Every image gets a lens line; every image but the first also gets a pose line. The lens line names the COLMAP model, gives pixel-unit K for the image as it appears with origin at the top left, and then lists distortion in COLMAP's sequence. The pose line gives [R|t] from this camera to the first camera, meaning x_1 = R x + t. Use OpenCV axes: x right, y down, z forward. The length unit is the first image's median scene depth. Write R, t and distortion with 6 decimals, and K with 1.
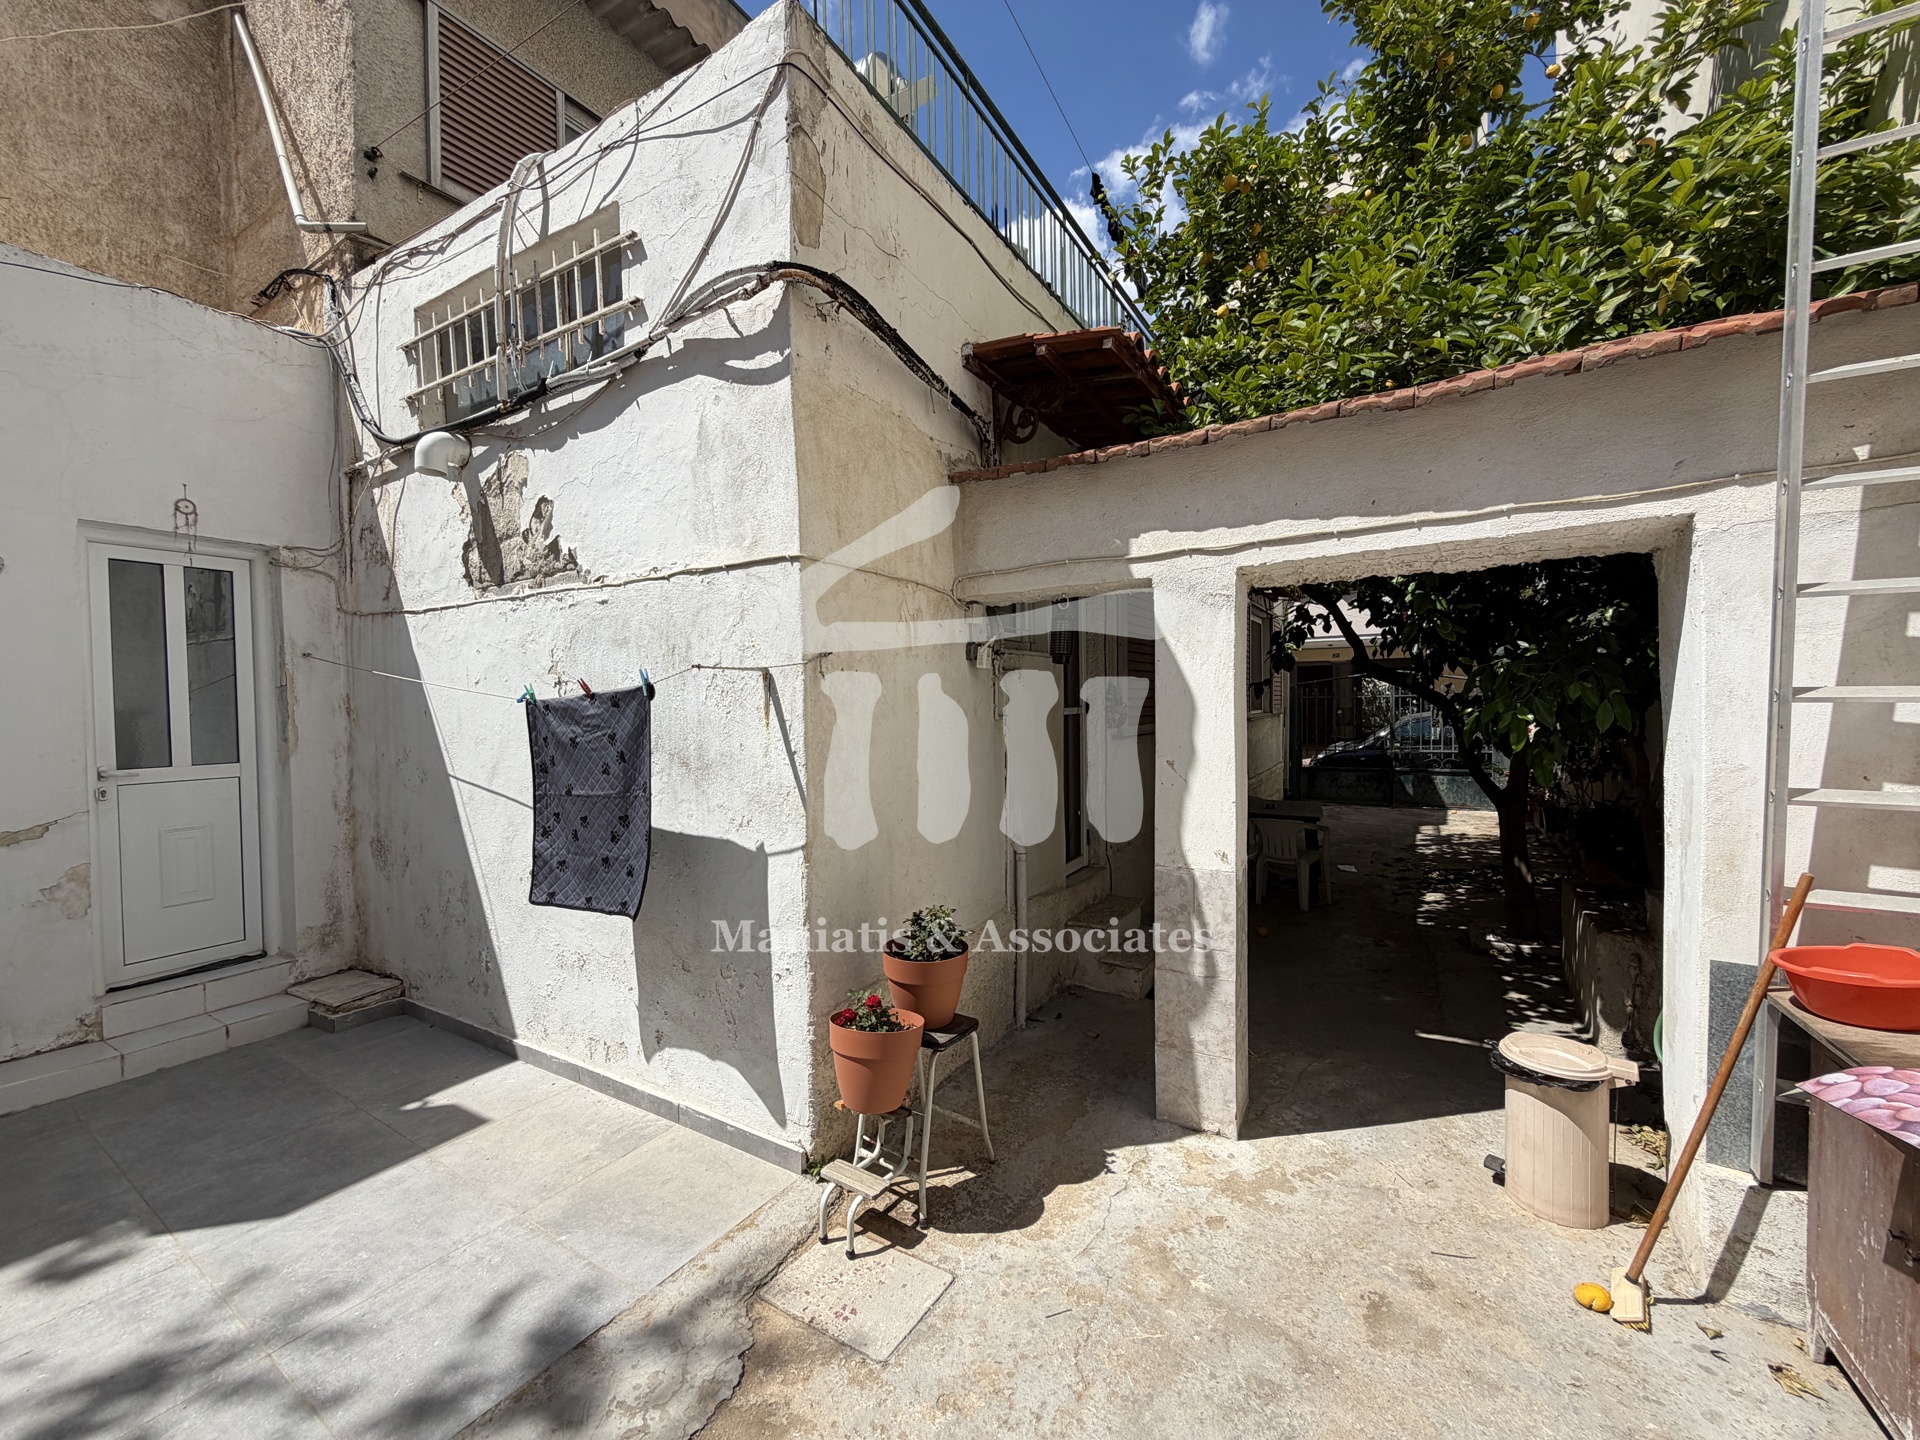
lens RADIAL K [[764.1, 0, 953.0], [0, 764.1, 719.6], [0, 0, 1]] dist [-0.001032, 0.000133]
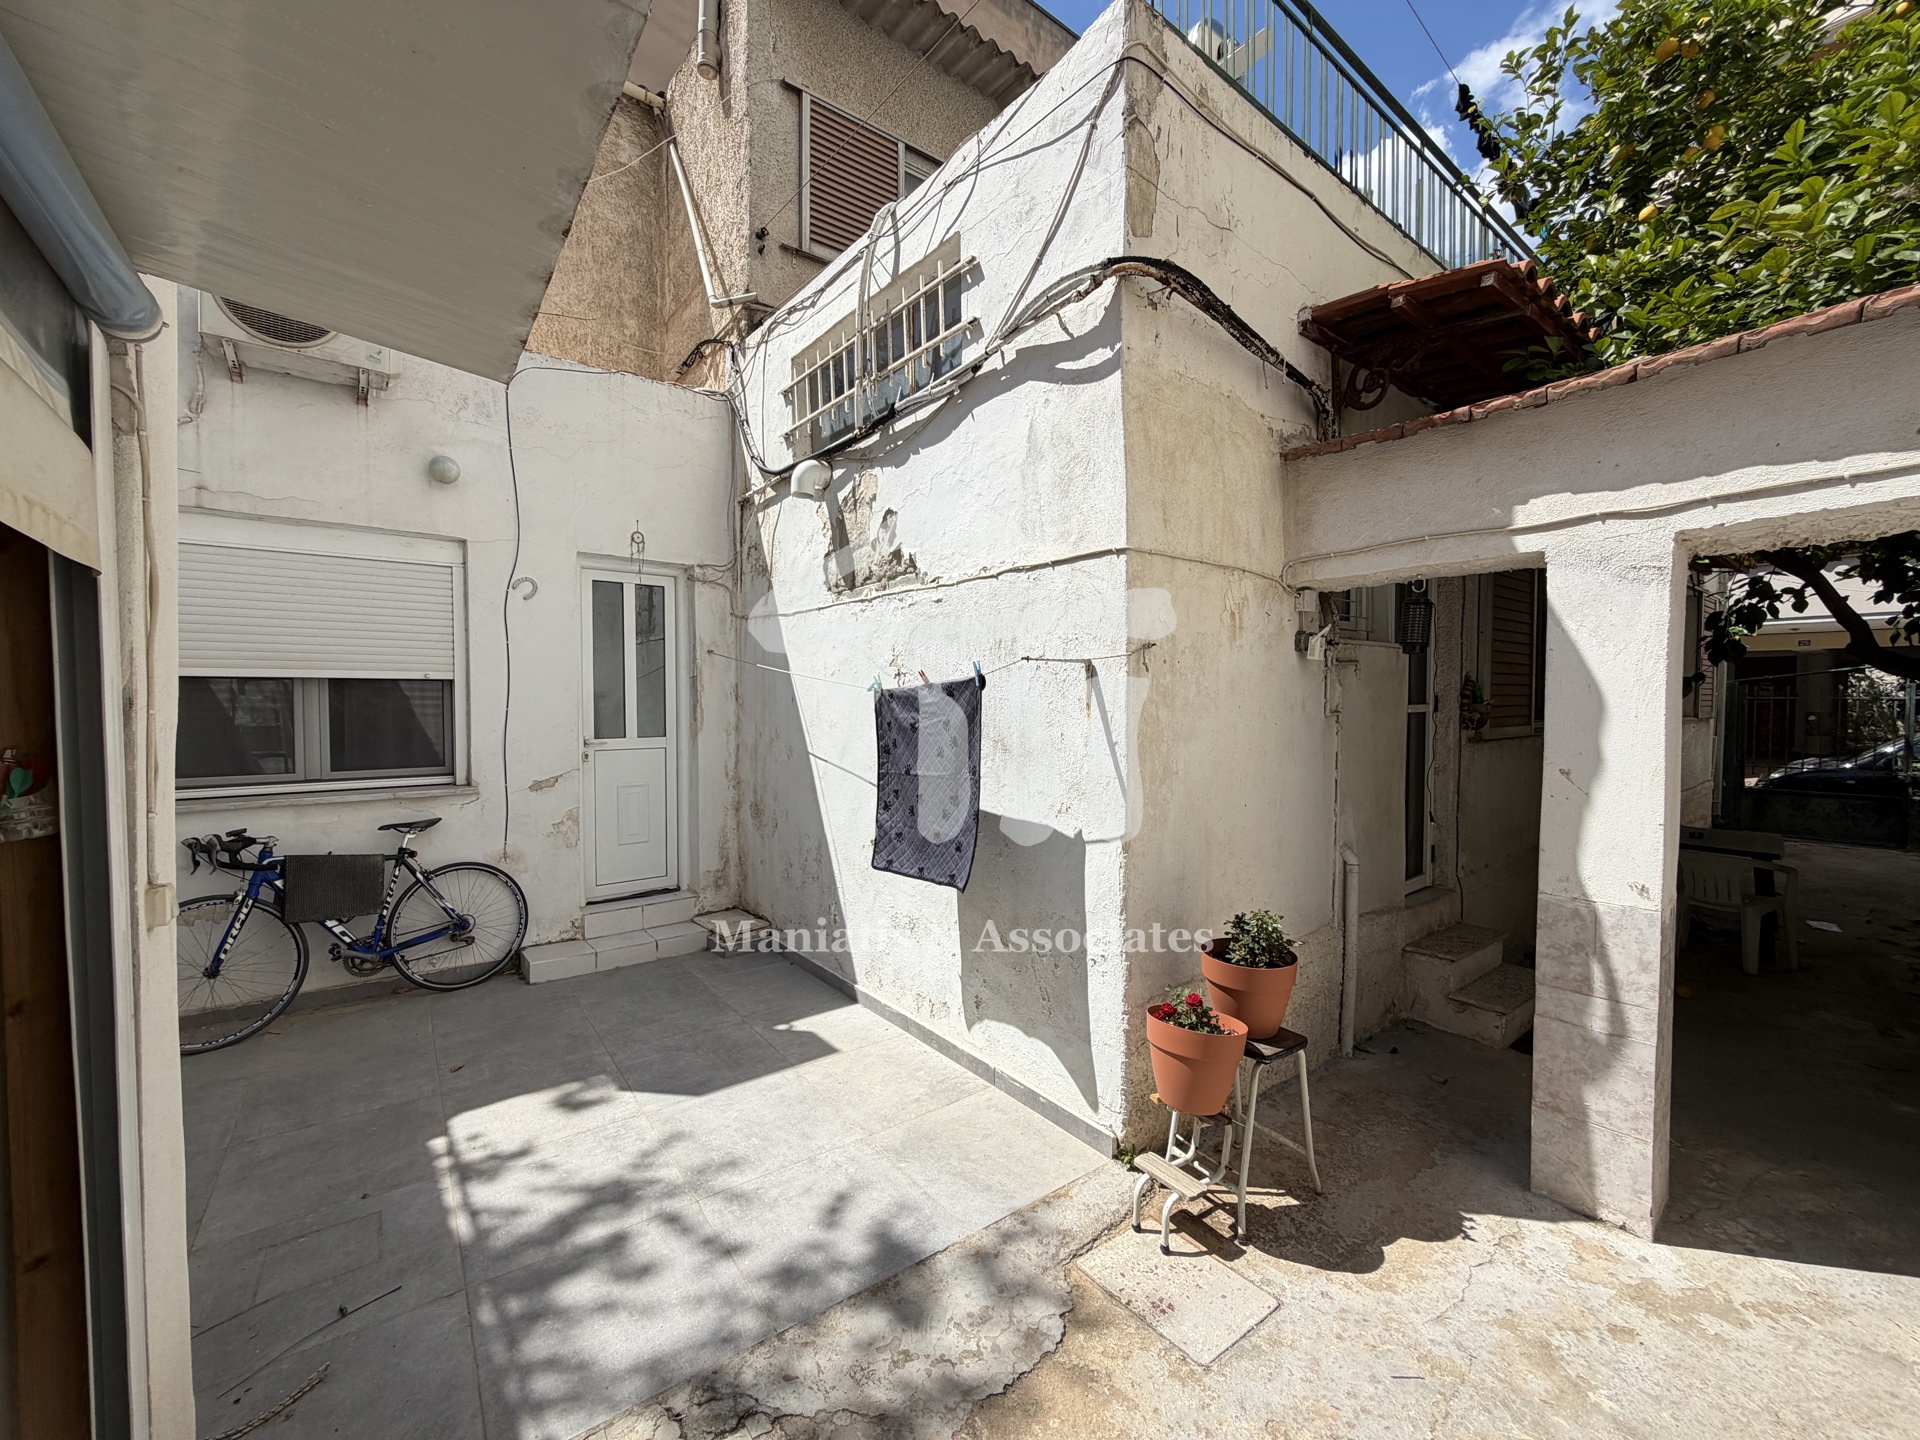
lens RADIAL K [[764.1, 0, 953.0], [0, 764.1, 719.6], [0, 0, 1]] dist [-0.001032, 0.000133]
pose [[0.932044, 0.024225, -0.361533, -0.040143], [-0.021556, 0.999702, 0.011416, 0.004544], [0.361702, -0.002847, 0.932289, -0.019986]]
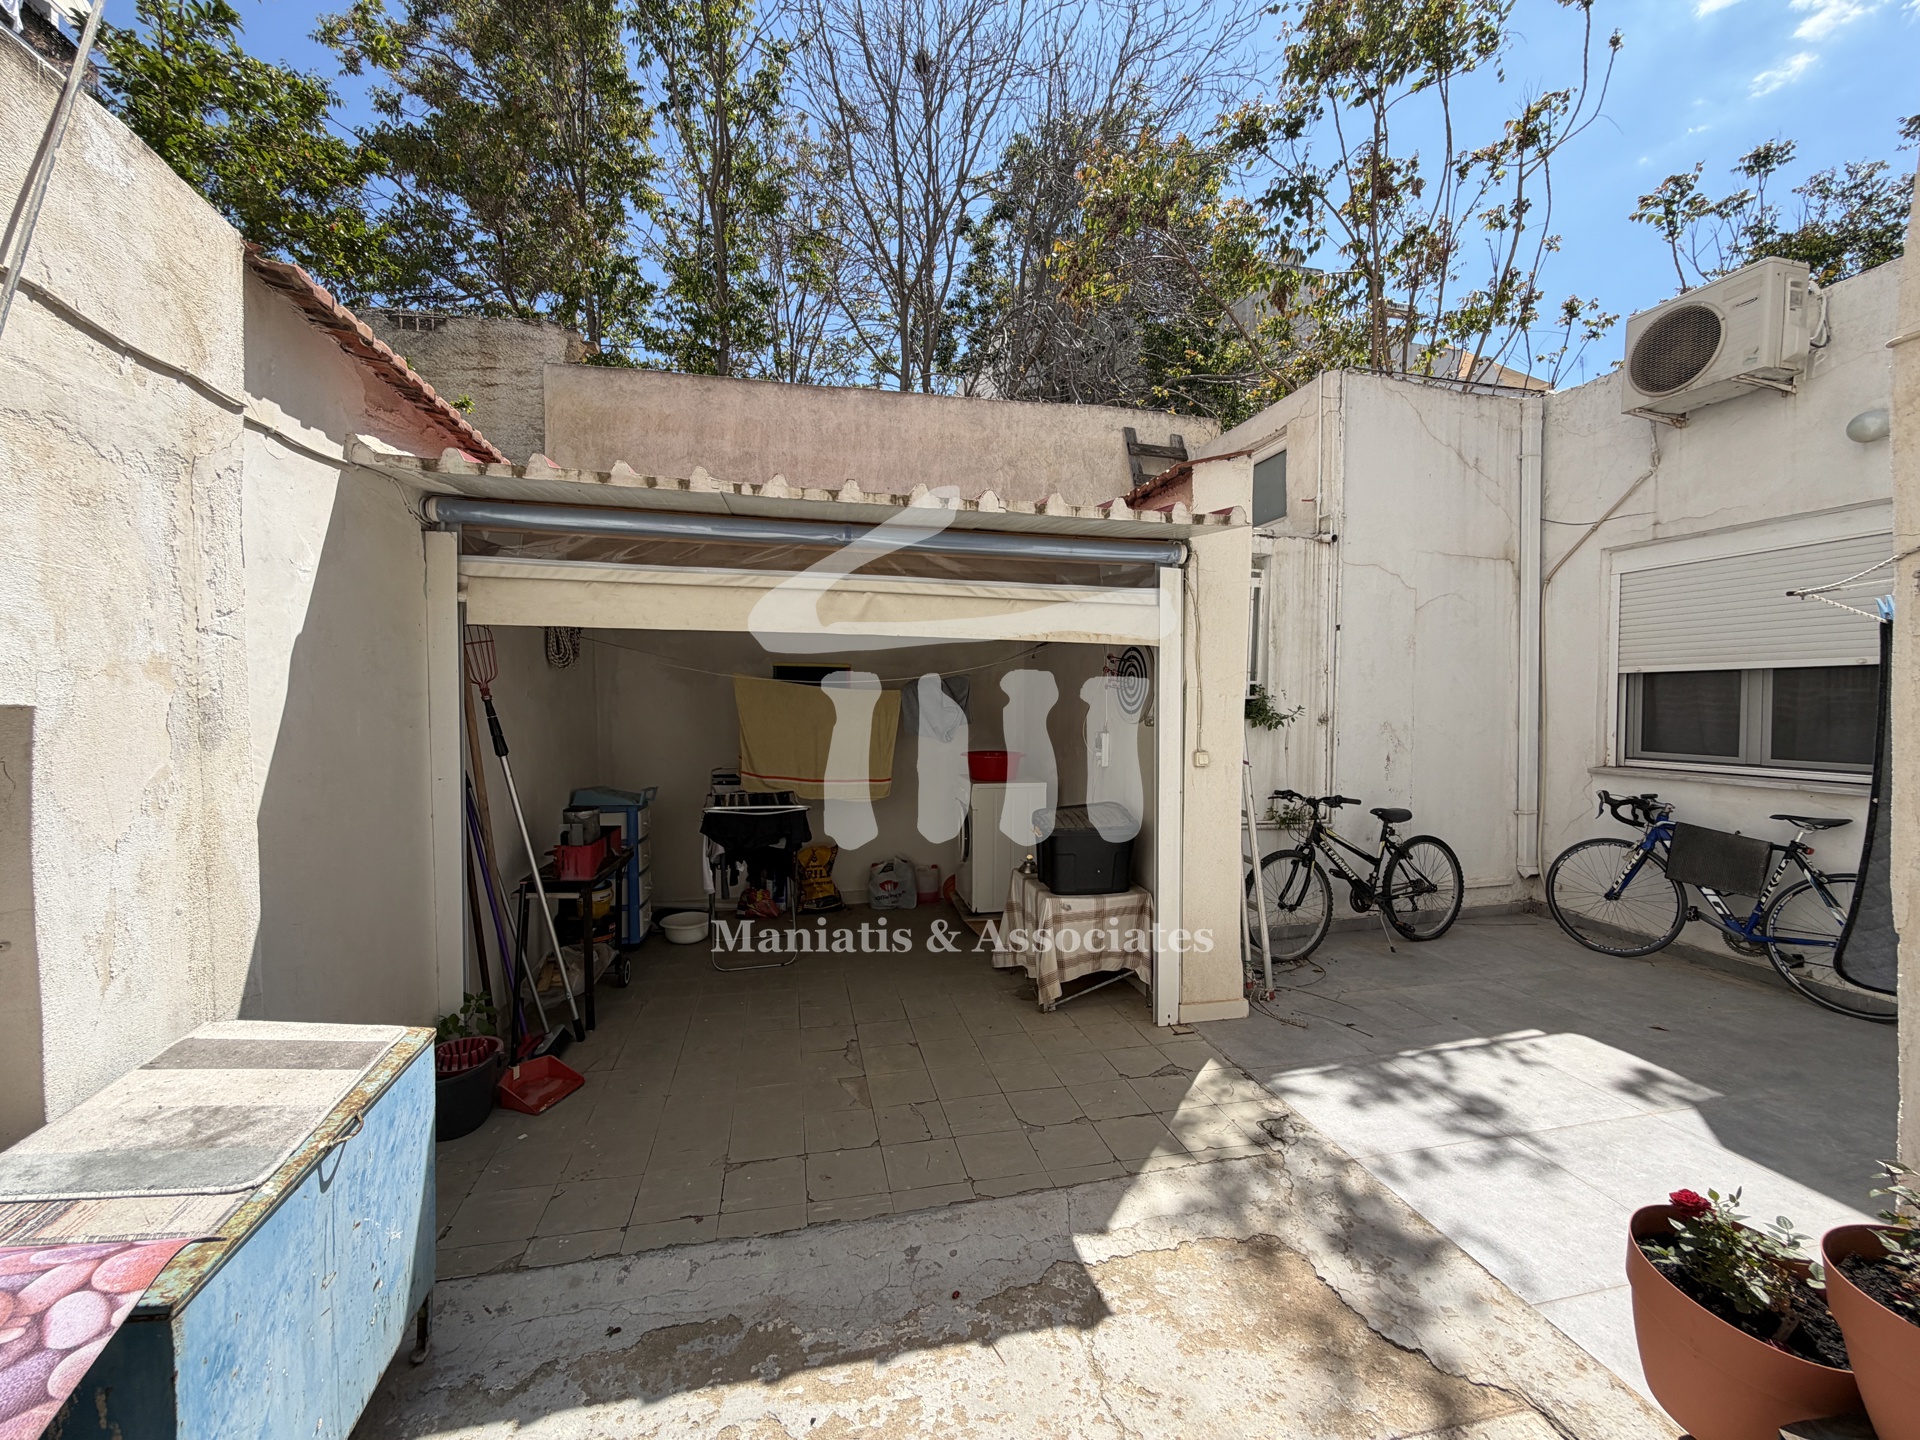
lens RADIAL K [[764.1, 0, 953.0], [0, 764.1, 719.6], [0, 0, 1]] dist [-0.001032, 0.000133]
pose [[-0.720387, 0.020329, -0.693274, 0.512457], [-0.016912, 0.998758, 0.046861, 0.024226], [0.693366, 0.045483, -0.719149, 0.838795]]
